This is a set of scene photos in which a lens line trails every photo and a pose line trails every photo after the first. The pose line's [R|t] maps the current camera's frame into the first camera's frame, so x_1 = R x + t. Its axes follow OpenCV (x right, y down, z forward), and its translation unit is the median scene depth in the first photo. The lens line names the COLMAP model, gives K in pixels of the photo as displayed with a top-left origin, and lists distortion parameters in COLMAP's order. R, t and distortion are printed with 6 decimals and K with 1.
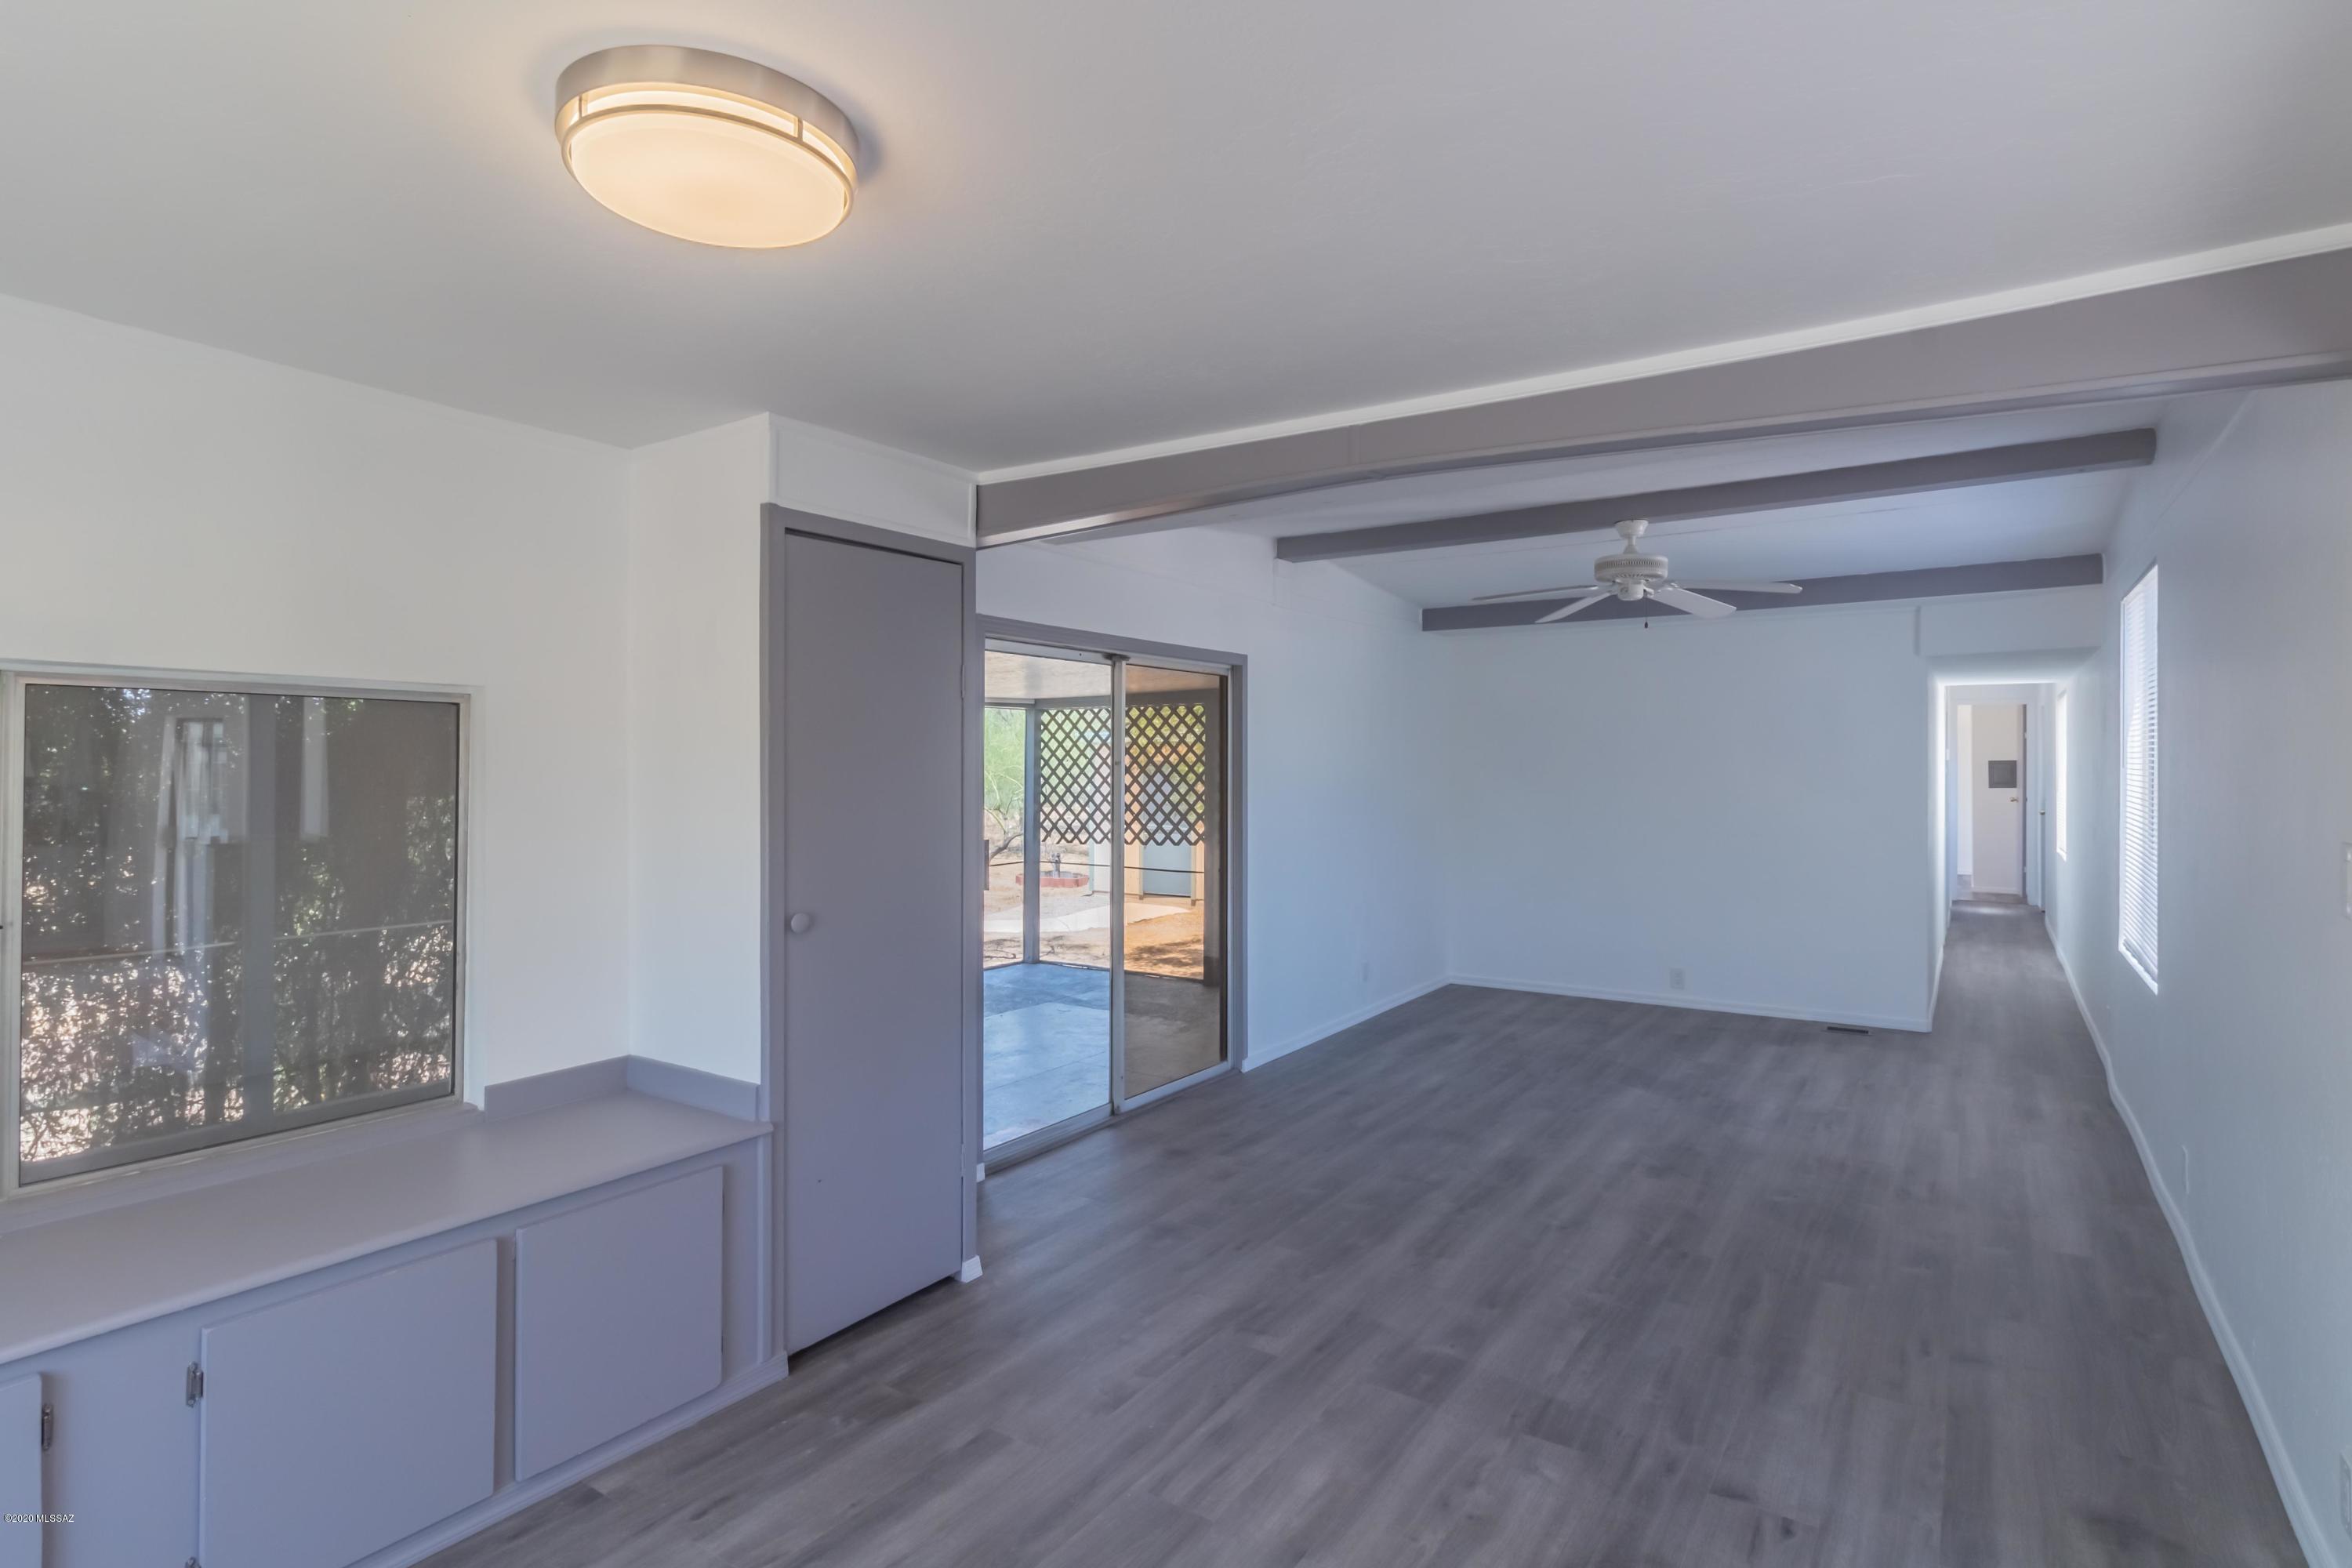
lens RADIAL K [[1174.6, 0, 1175.0], [0, 1174.6, 762.4], [0, 0, 1]] dist [0.000288, -0.000453]
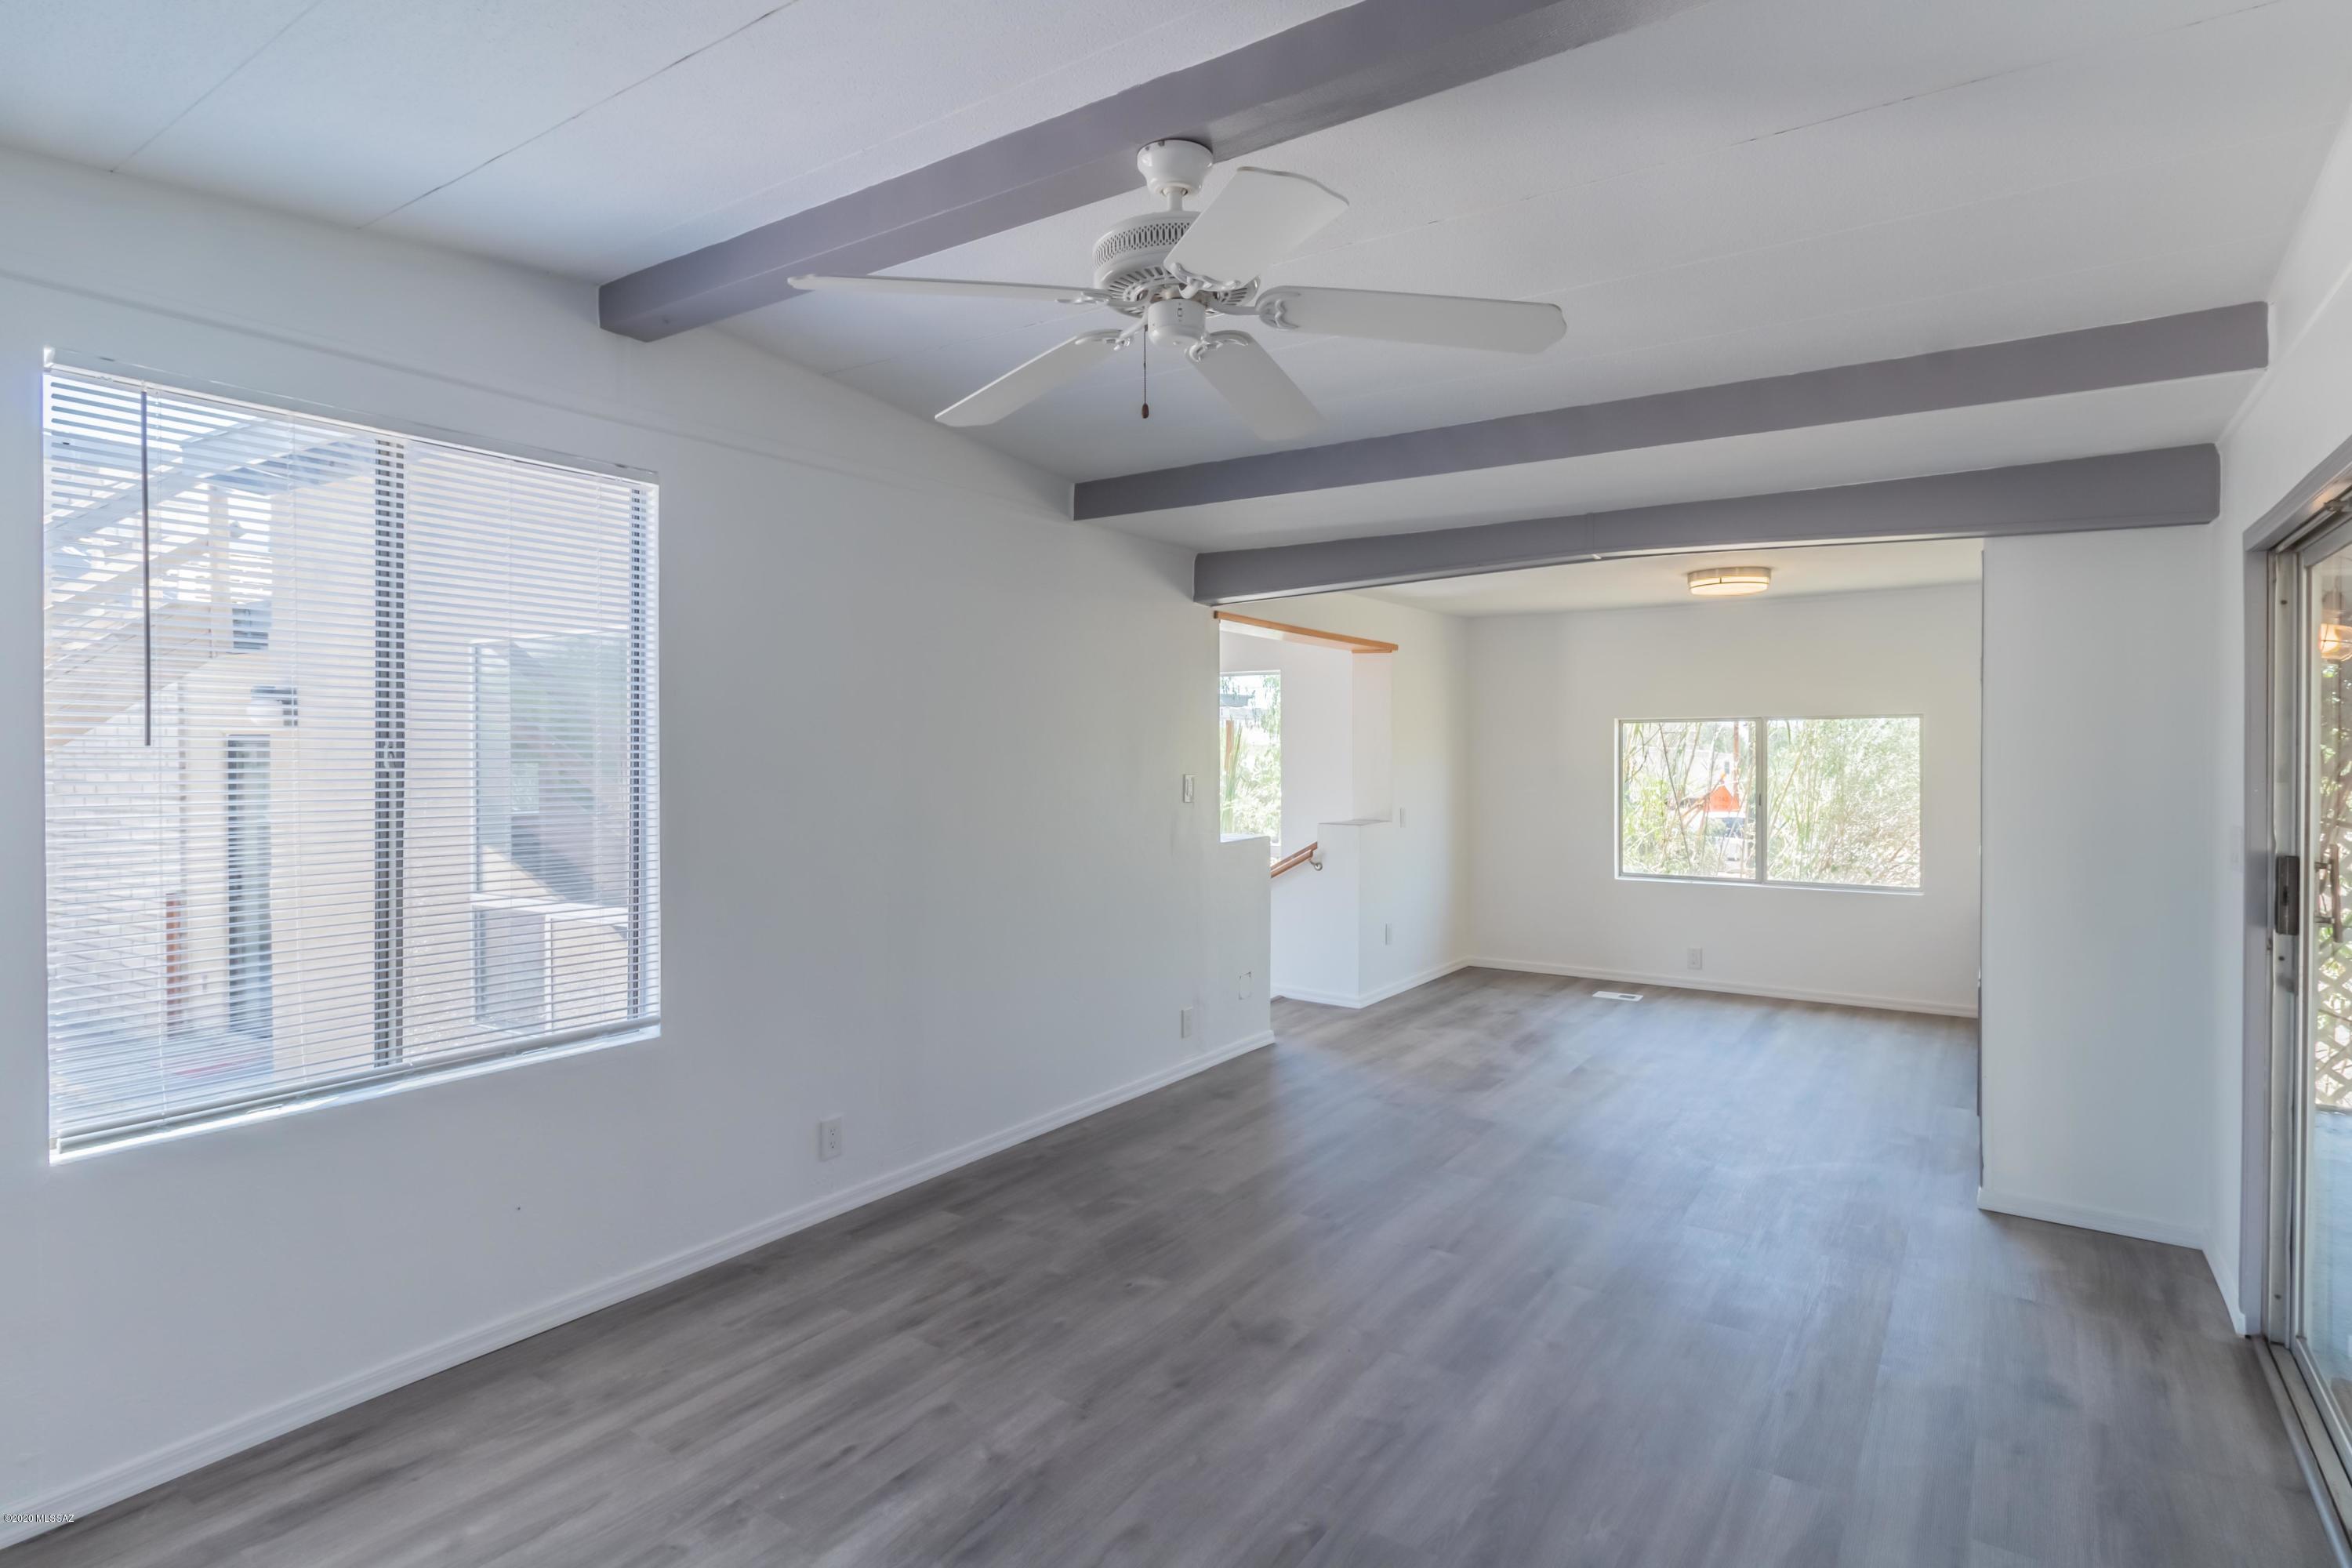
lens RADIAL K [[1174.6, 0, 1175.0], [0, 1174.6, 762.4], [0, 0, 1]] dist [0.000288, -0.000453]
pose [[-0.999811, -0.002805, 0.019261, 0.455801], [-0.002631, 0.999955, 0.009080, 0.008578], [-0.019286, 0.009028, -0.999773, 1.690591]]
